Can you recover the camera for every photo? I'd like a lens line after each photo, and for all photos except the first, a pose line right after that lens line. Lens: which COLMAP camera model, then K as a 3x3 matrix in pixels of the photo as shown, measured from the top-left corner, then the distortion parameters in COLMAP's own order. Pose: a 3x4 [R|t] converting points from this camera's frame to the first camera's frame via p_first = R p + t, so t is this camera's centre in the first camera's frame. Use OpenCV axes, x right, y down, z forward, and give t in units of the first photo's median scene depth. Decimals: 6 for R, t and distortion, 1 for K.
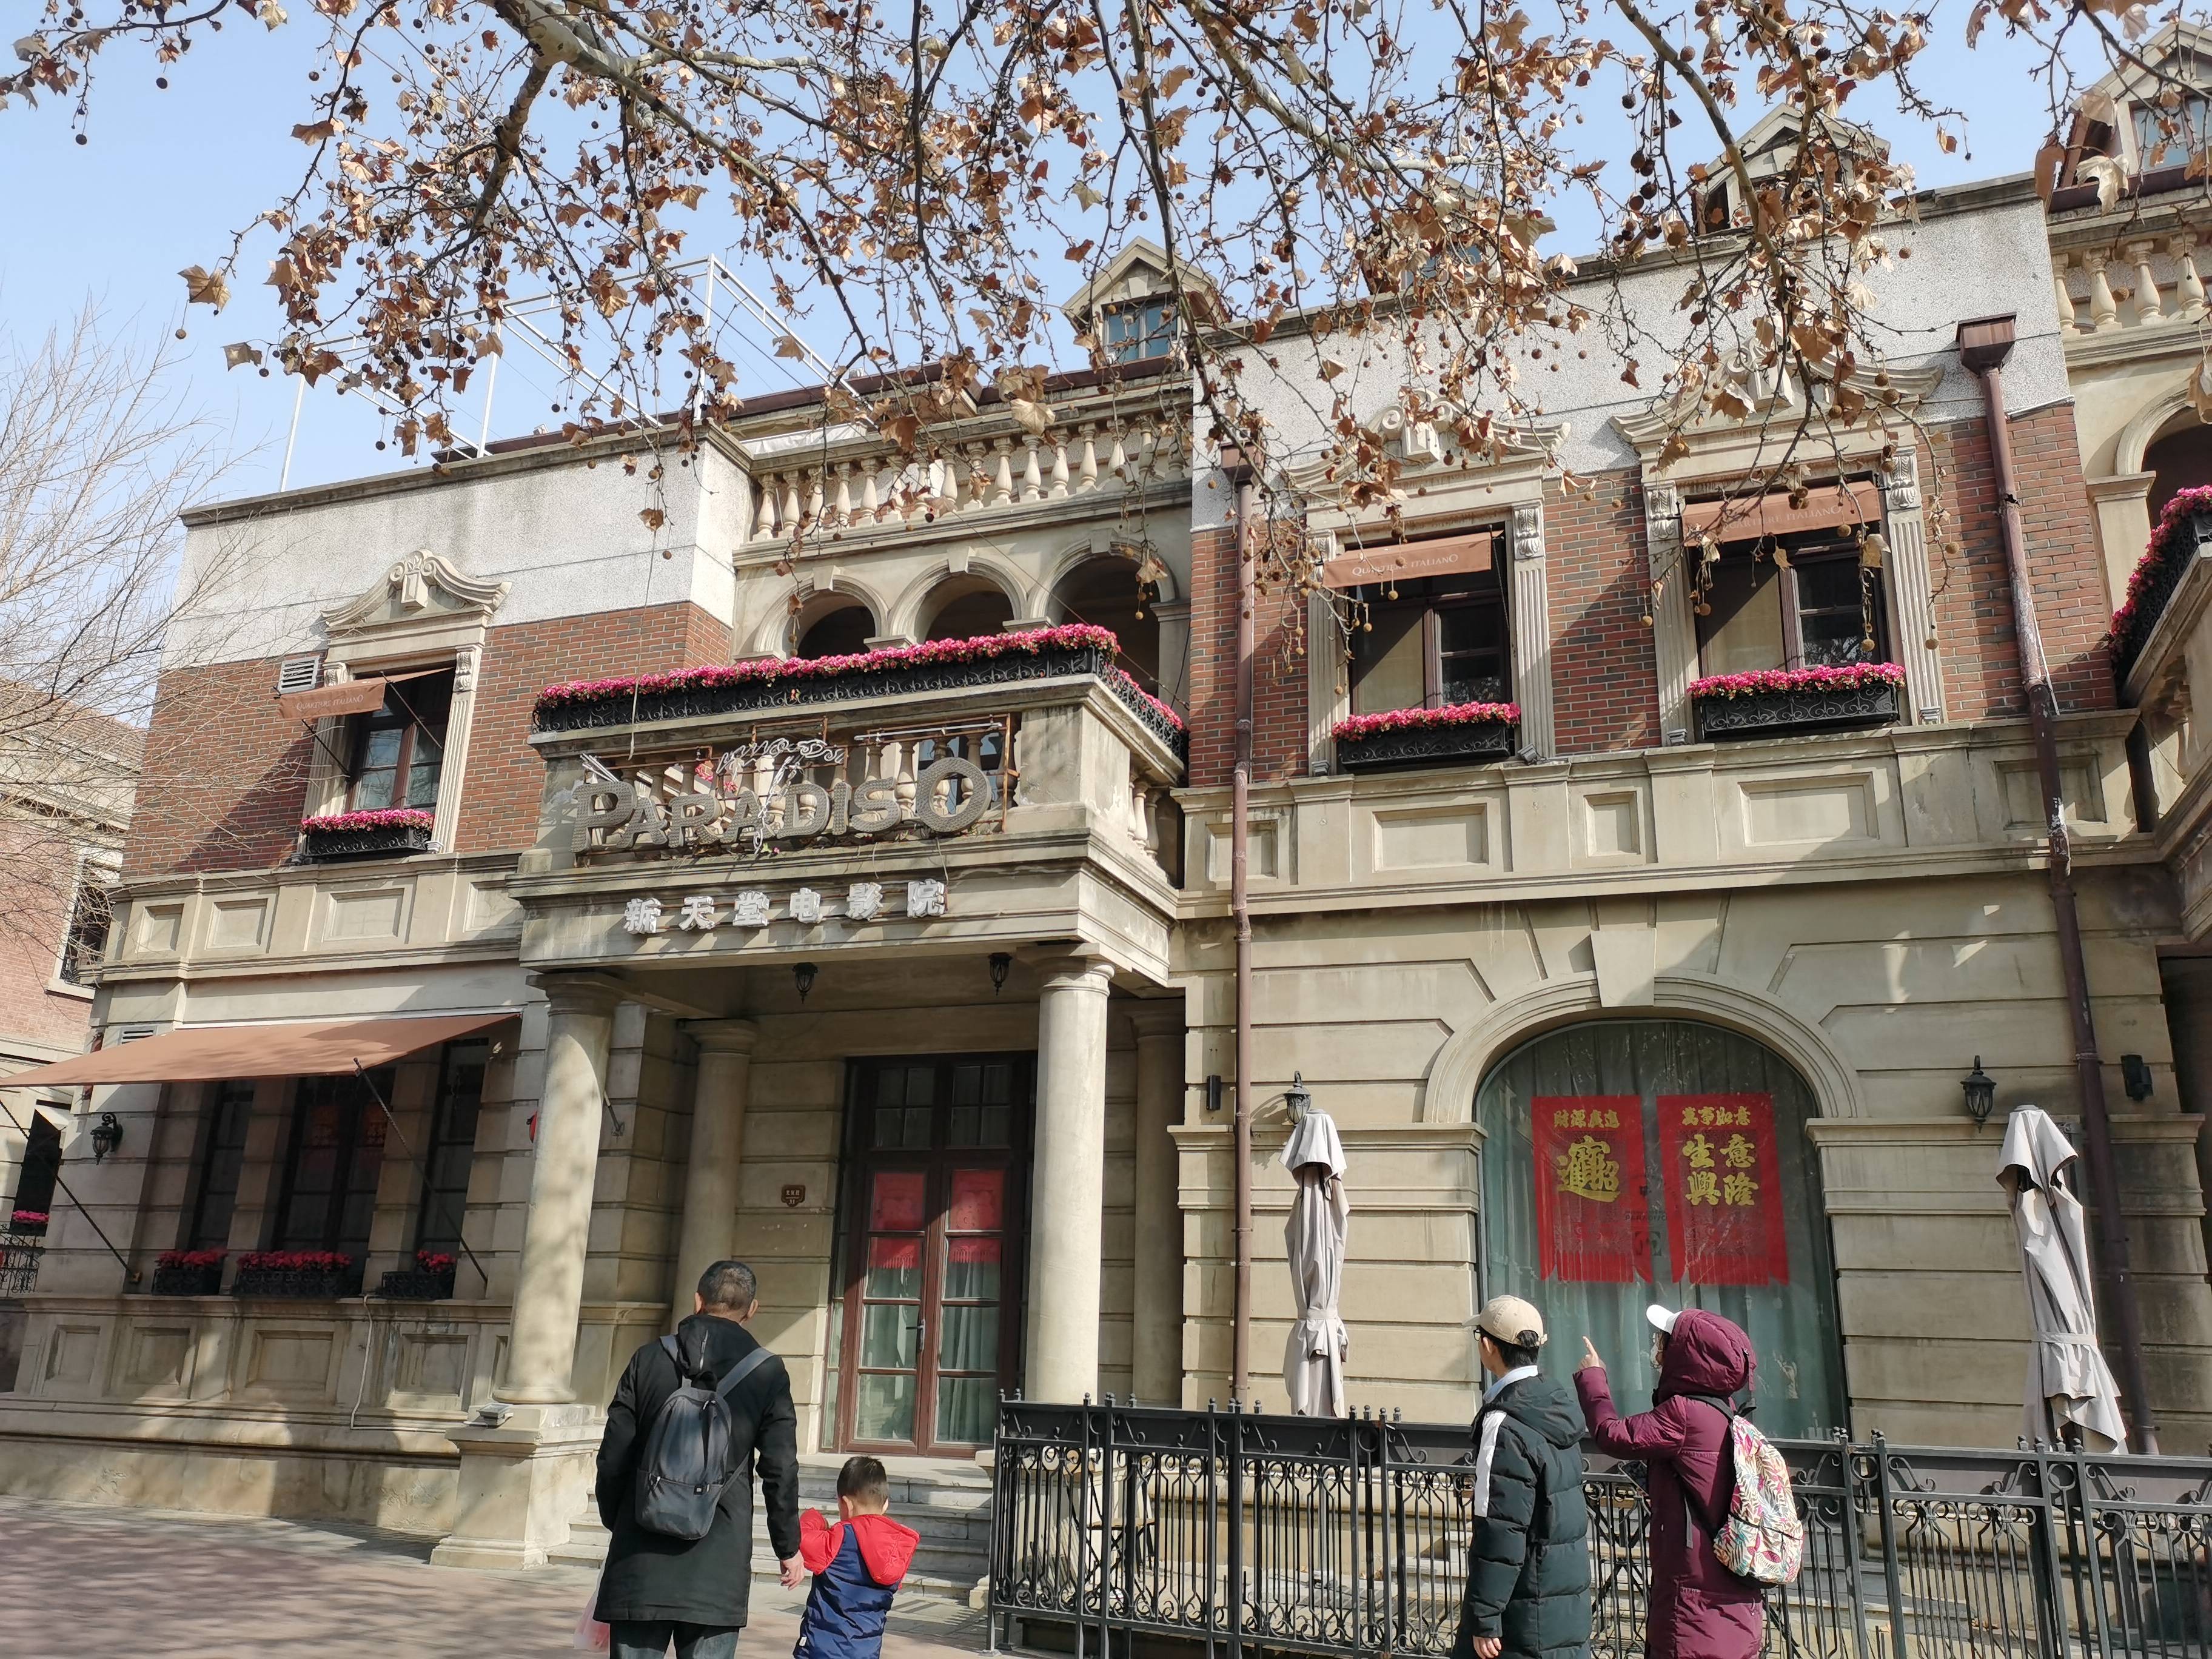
lens RADIAL K [[1677.1, 0, 1100.0], [0, 1677.1, 823.9], [0, 0, 1]] dist [0.043302, -0.024819]
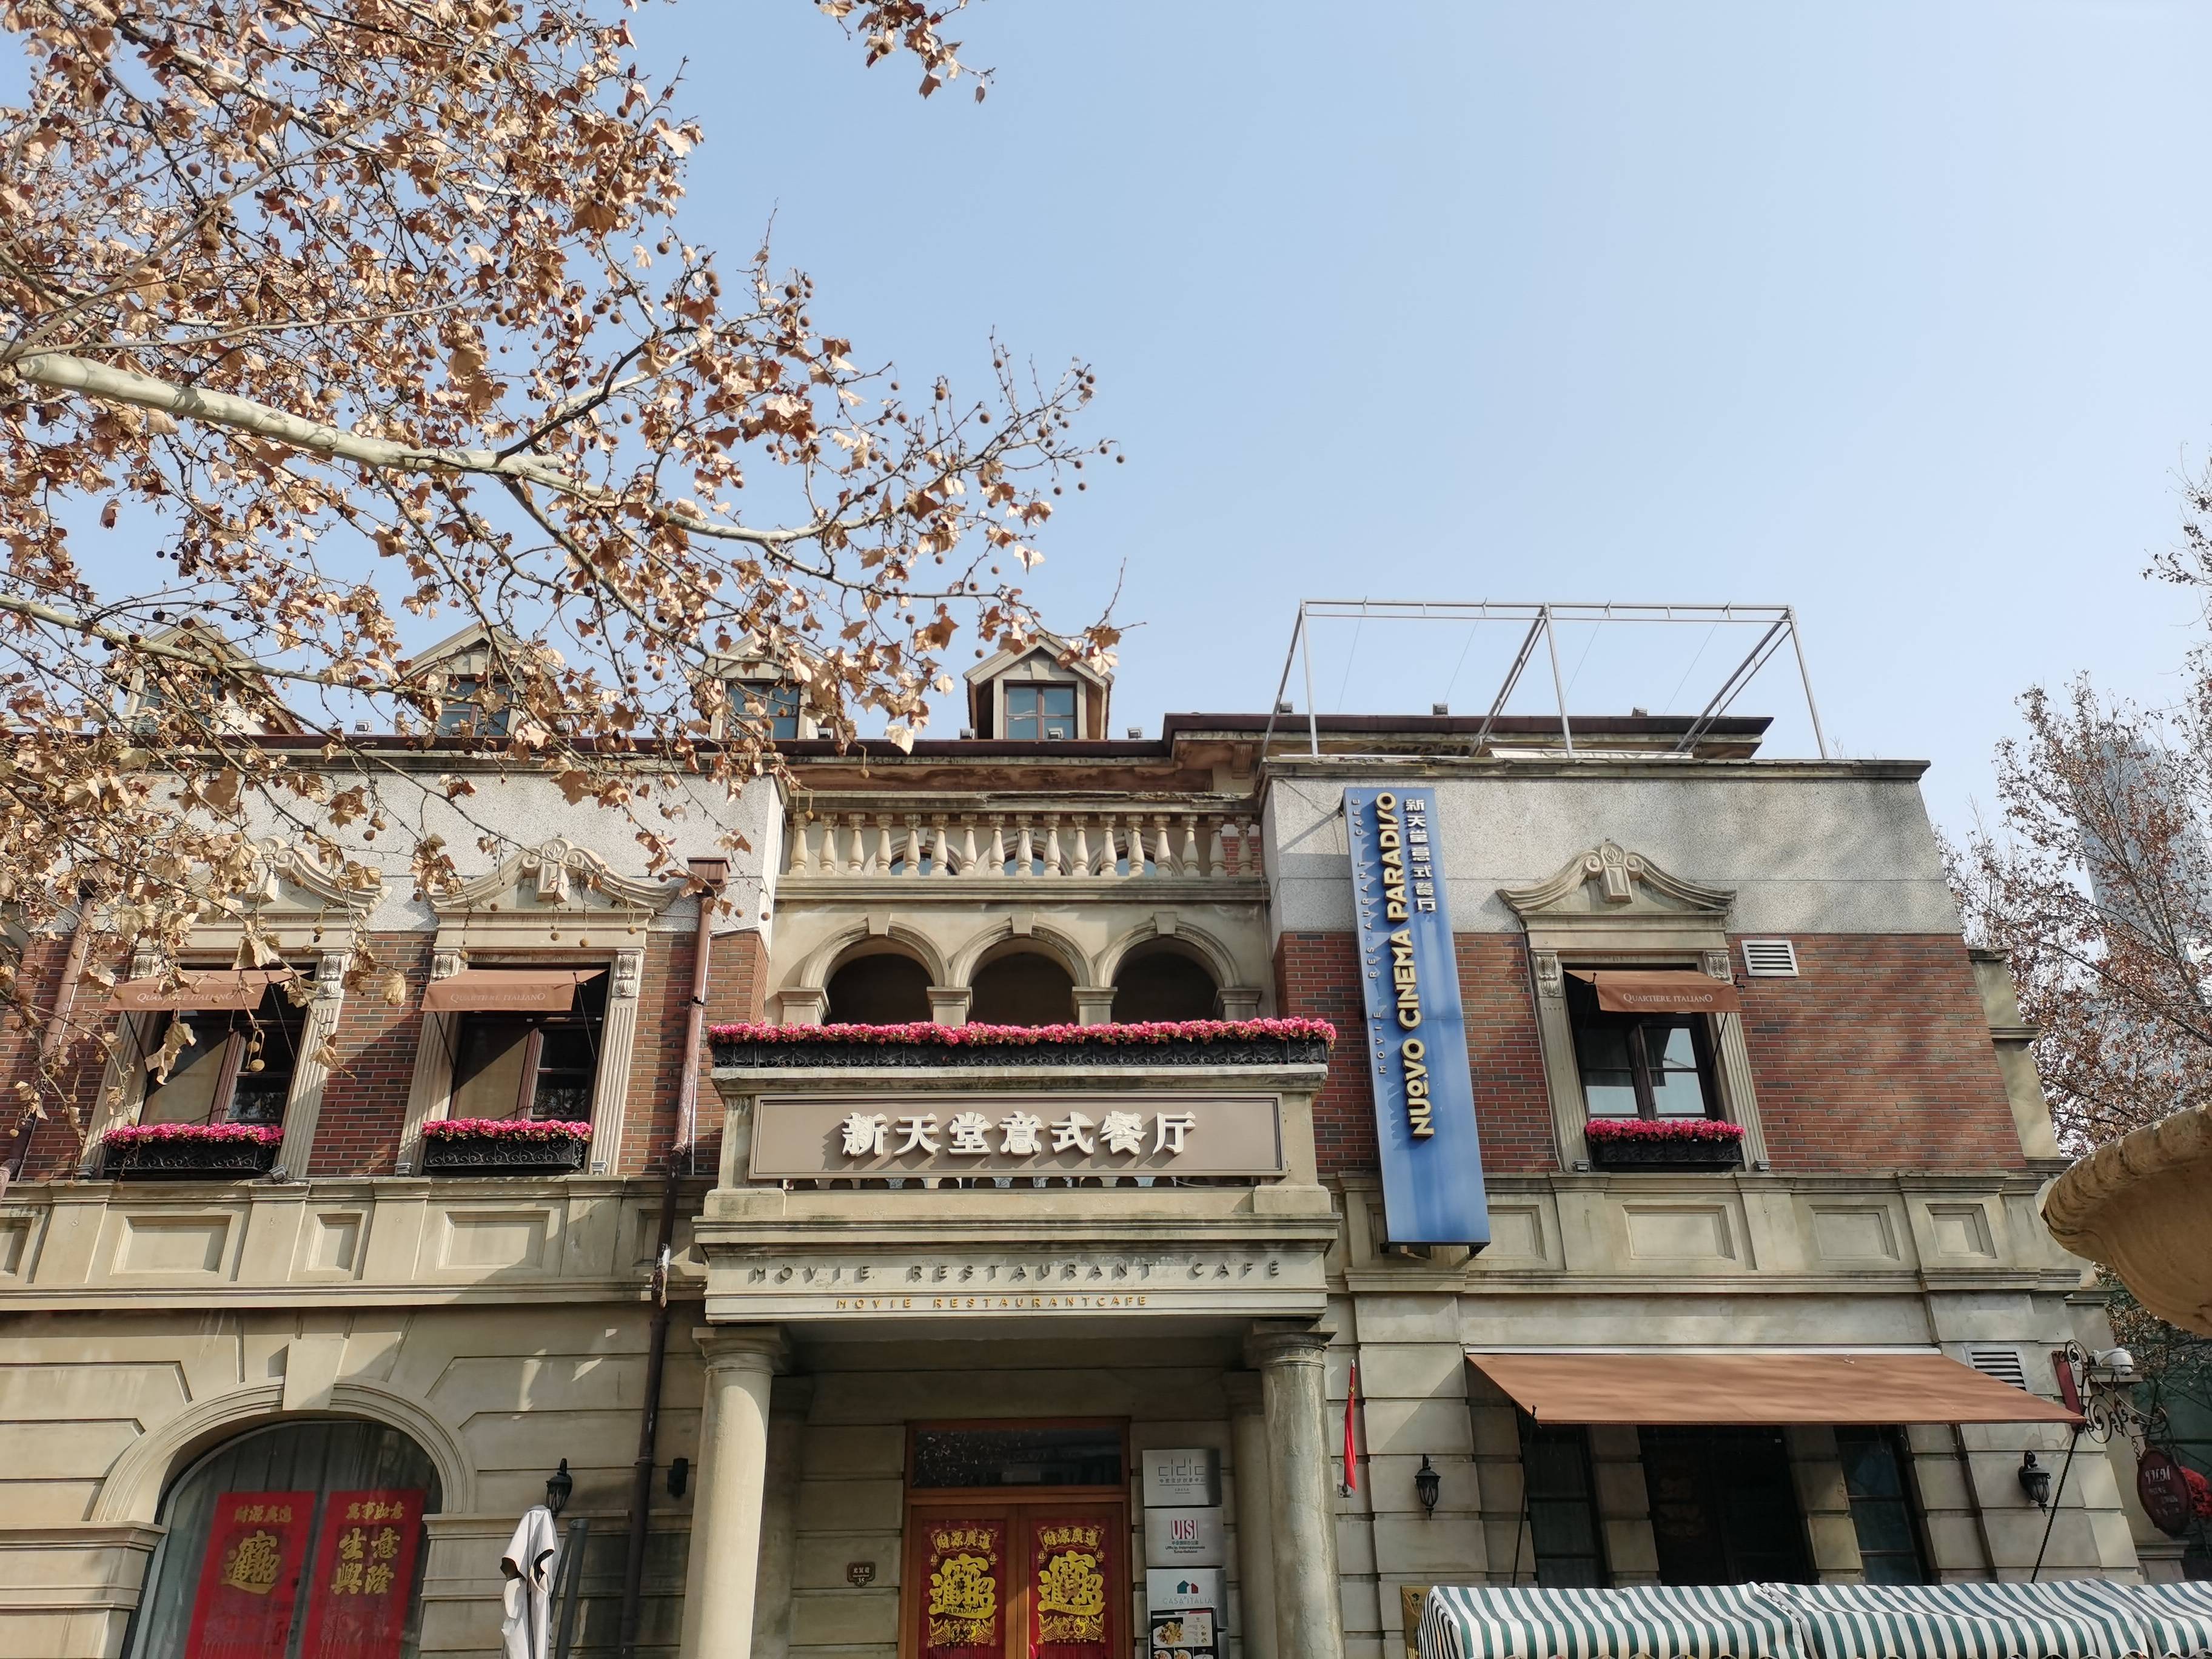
lens RADIAL K [[1677.1, 0, 1112.7], [0, 1677.1, 837.5], [0, 0, 1]] dist [0.043302, -0.024819]
pose [[0.921588, 0.138566, 0.362595, 0.338507], [-0.070824, 0.978460, -0.193909, -0.084420], [-0.381653, 0.153024, 0.911551, -0.305096]]
